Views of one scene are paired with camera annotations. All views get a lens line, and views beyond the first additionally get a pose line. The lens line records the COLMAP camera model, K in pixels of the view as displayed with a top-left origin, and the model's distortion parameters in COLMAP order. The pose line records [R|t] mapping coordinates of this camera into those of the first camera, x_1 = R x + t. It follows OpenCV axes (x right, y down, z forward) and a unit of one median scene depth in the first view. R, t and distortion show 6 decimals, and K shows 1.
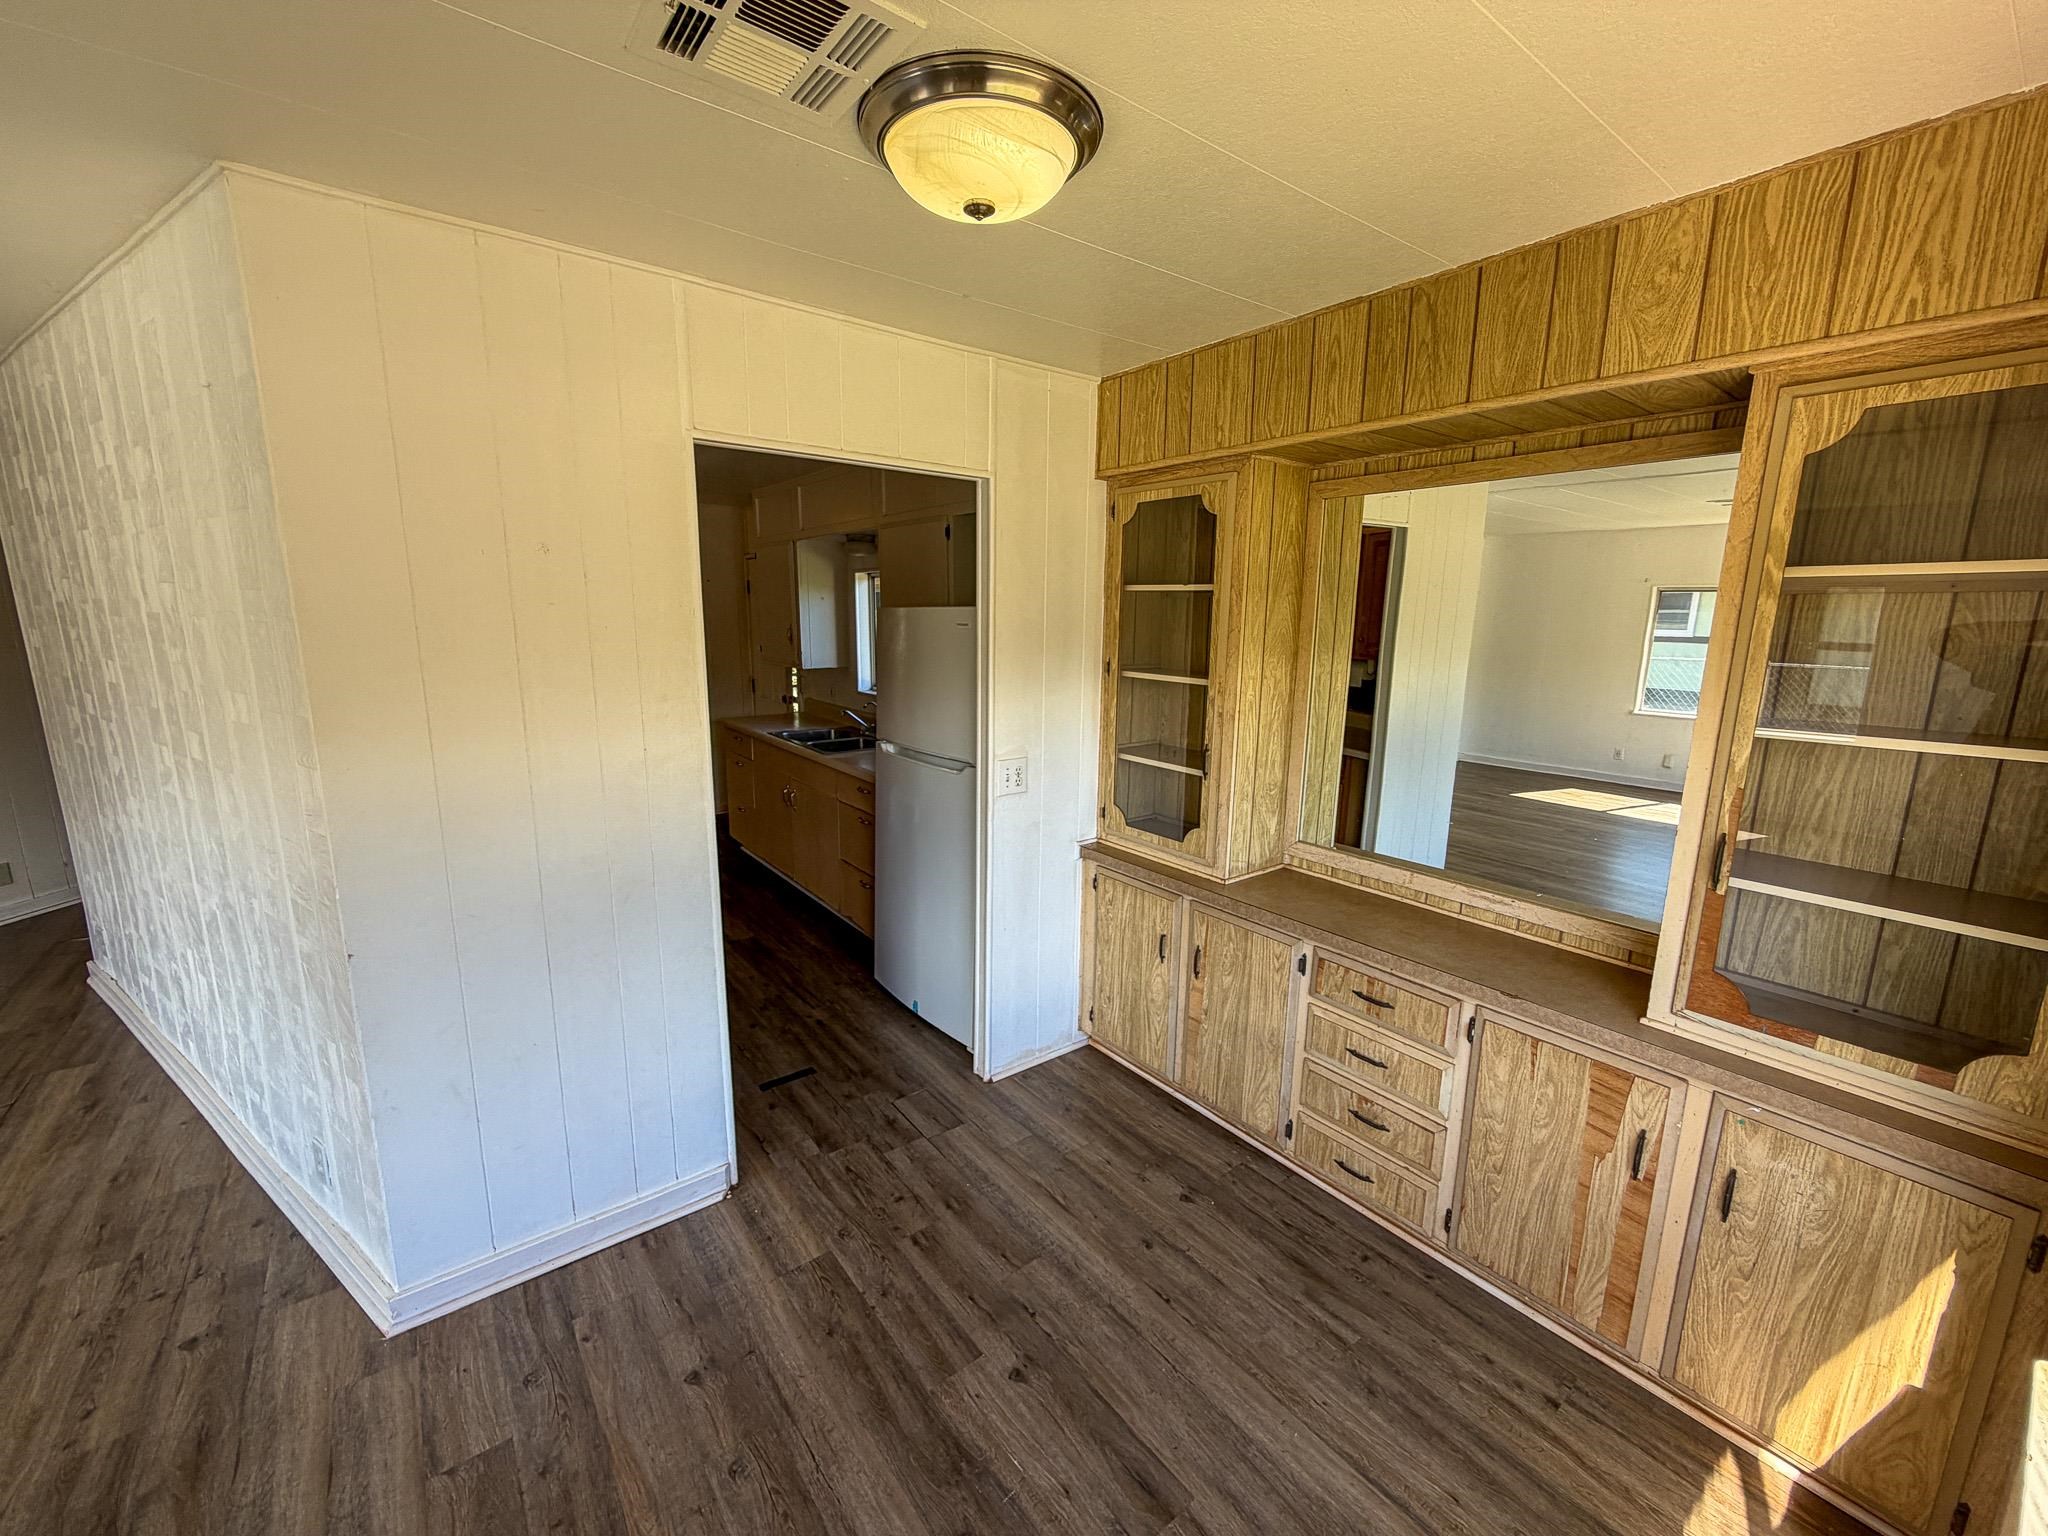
lens RADIAL K [[818.7, 0, 1023.4], [0, 818.7, 766.7], [0, 0, 1]] dist [0.001282, -0.000130]
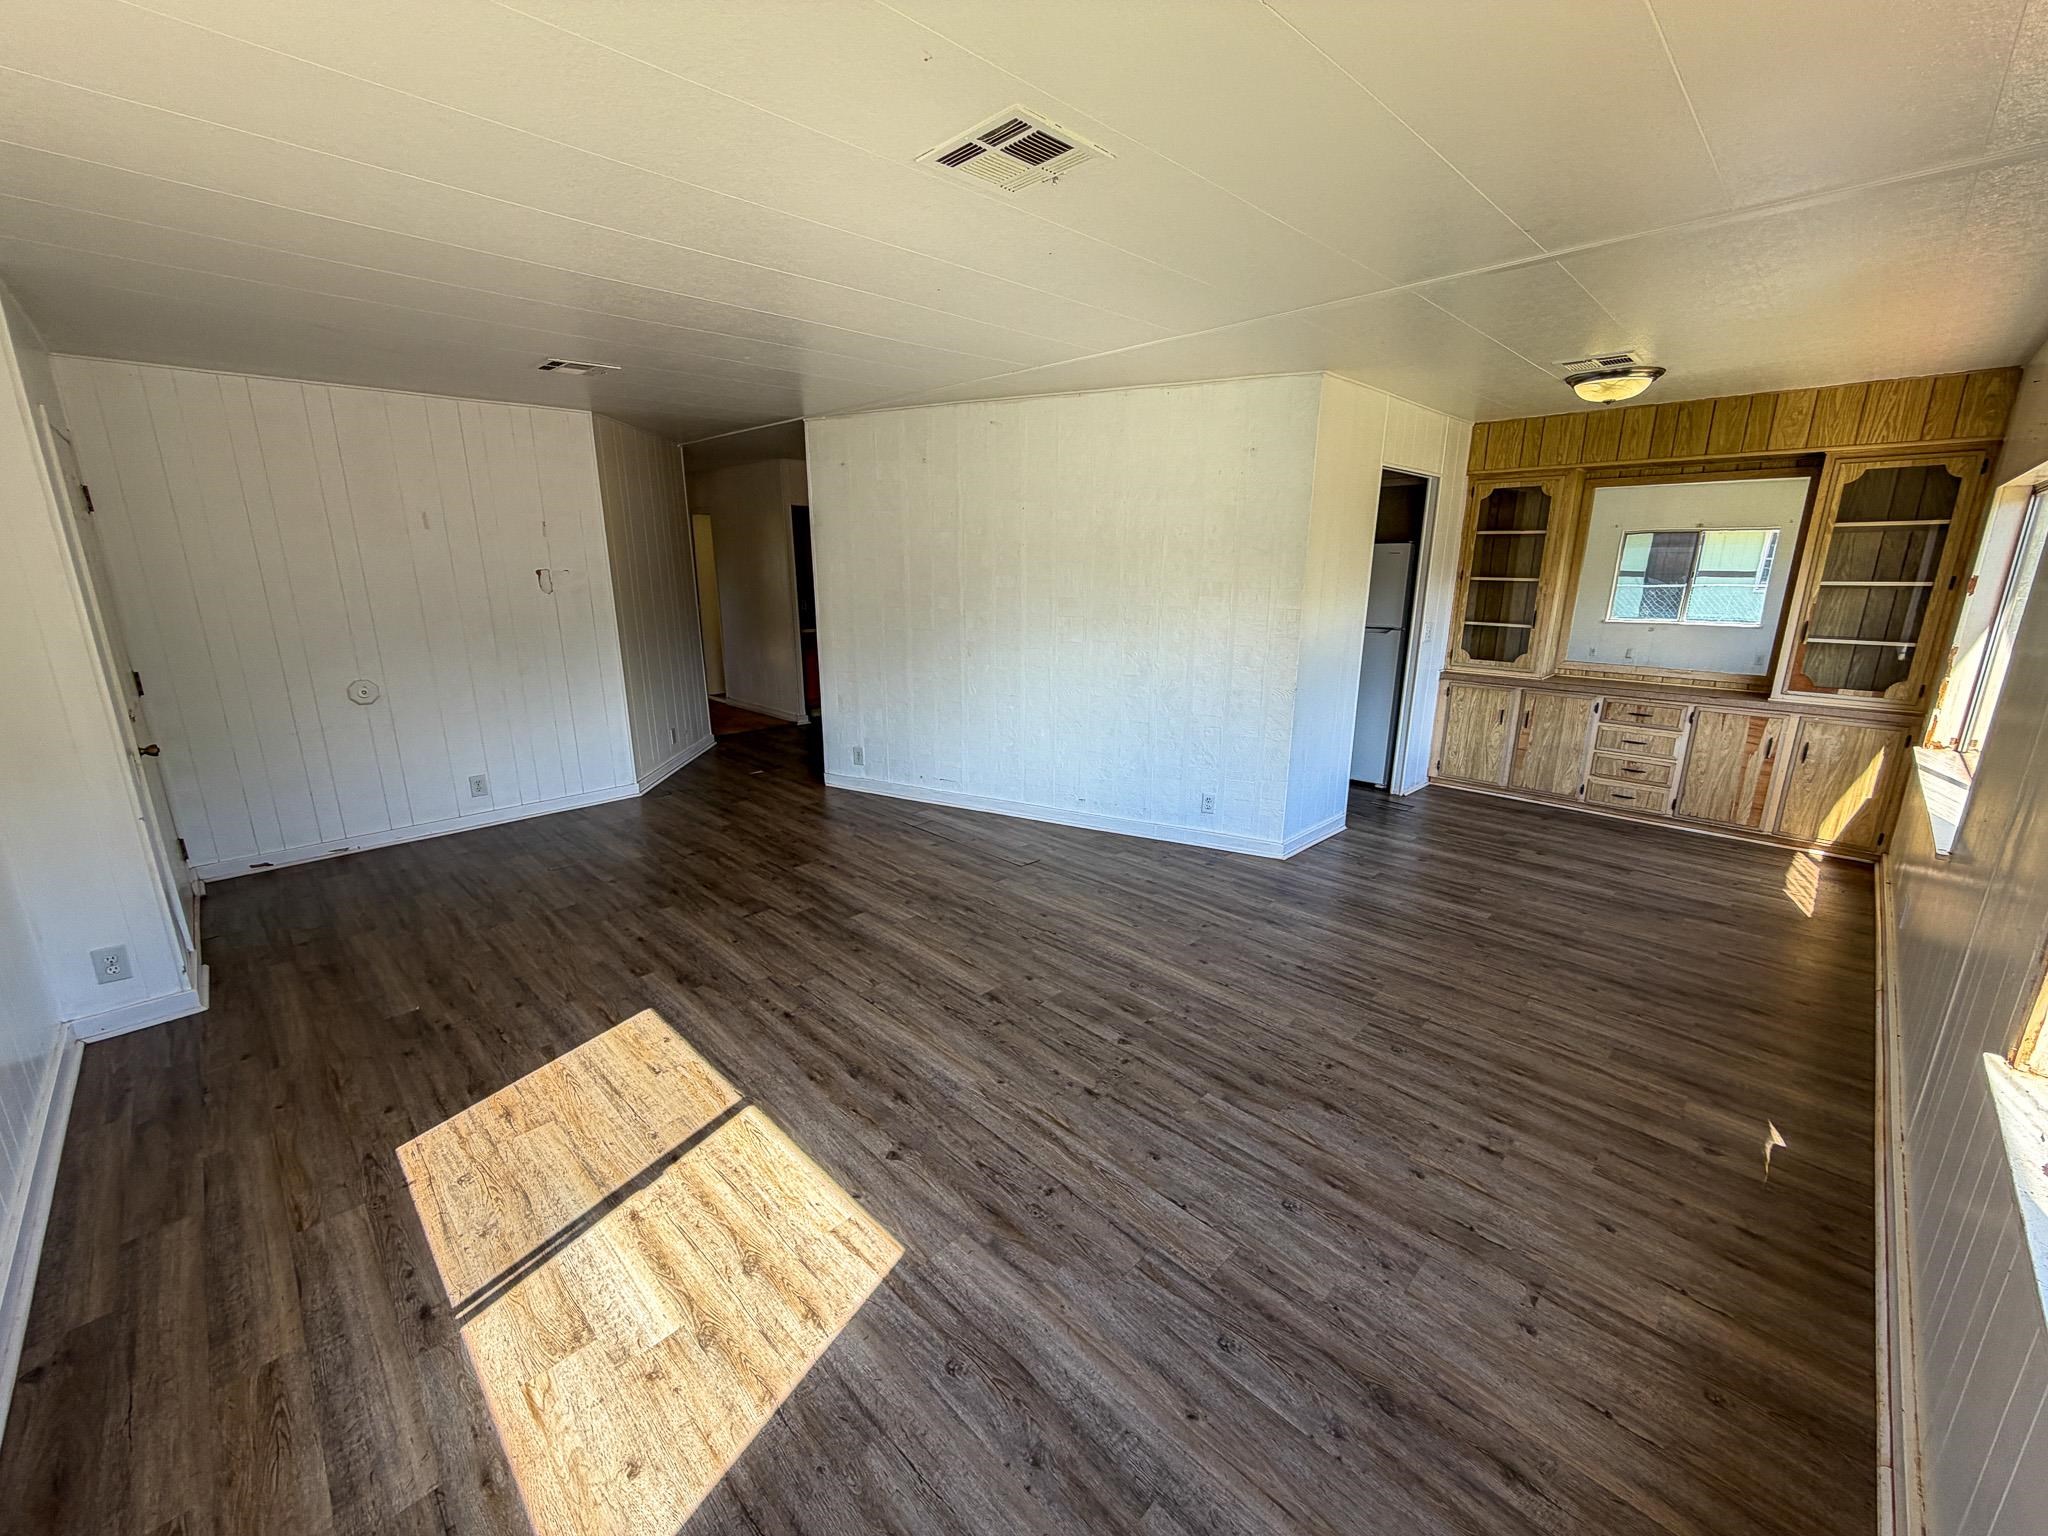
lens RADIAL K [[818.7, 0, 1020.4], [0, 818.7, 766.8], [0, 0, 1]] dist [0.001282, -0.000130]
pose [[0.990890, -0.039887, 0.128629, -1.741953], [0.032272, 0.997631, 0.060753, 0.257301], [-0.130747, -0.056049, 0.989830, -1.146158]]
